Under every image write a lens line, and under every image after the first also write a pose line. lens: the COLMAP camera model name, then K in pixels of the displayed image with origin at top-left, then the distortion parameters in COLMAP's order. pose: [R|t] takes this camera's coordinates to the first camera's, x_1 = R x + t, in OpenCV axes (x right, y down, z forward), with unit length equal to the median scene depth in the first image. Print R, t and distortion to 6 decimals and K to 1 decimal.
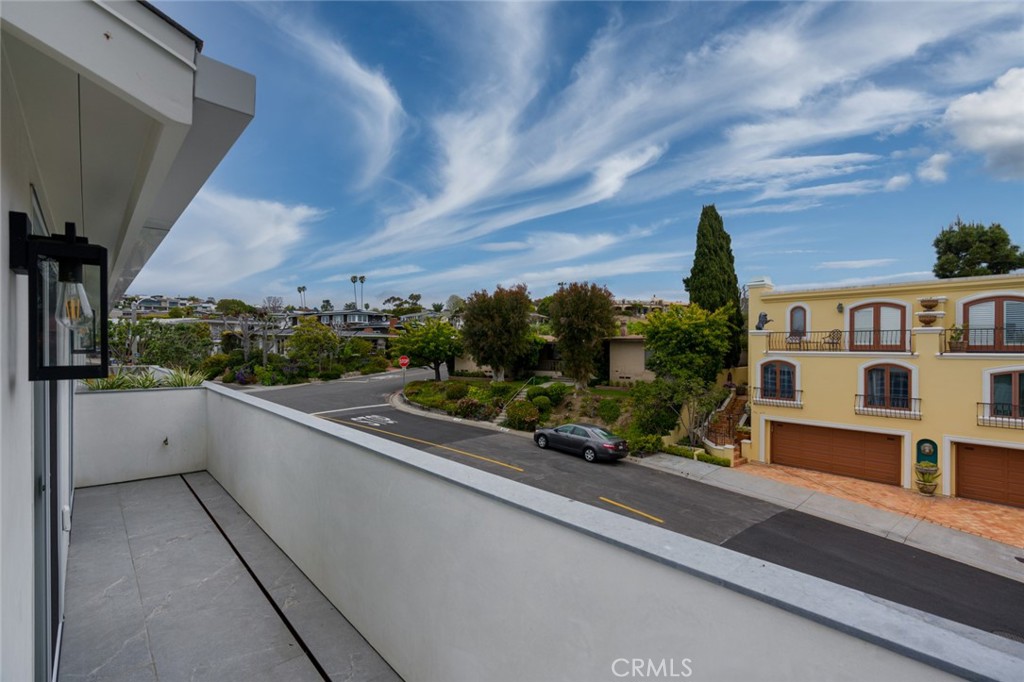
lens RADIAL K [[476.2, 0, 512.0], [0, 476.2, 341.0], [0, 0, 1]] dist [0.000391, -0.000132]
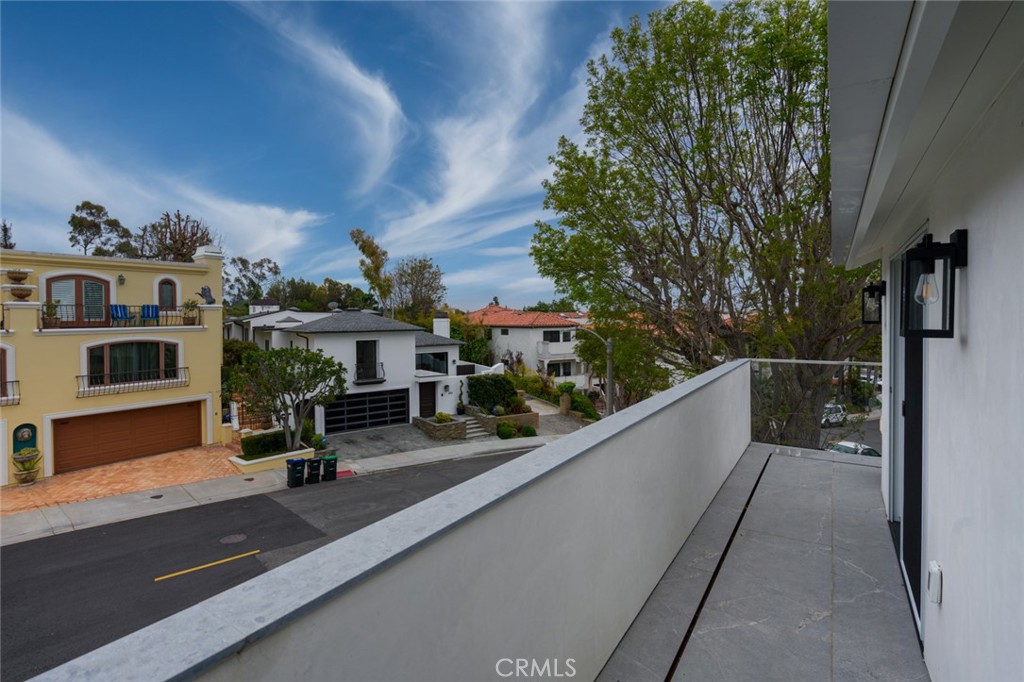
lens RADIAL K [[493.9, 0, 511.2], [0, 493.9, 316.7], [0, 0, 1]] dist [-0.009836, -0.000286]
pose [[-0.260789, 0.001500, 0.965395, -0.318558], [0.001909, 0.999998, -0.001038, 0.002769], [-0.965394, 0.001572, -0.260791, 0.385808]]
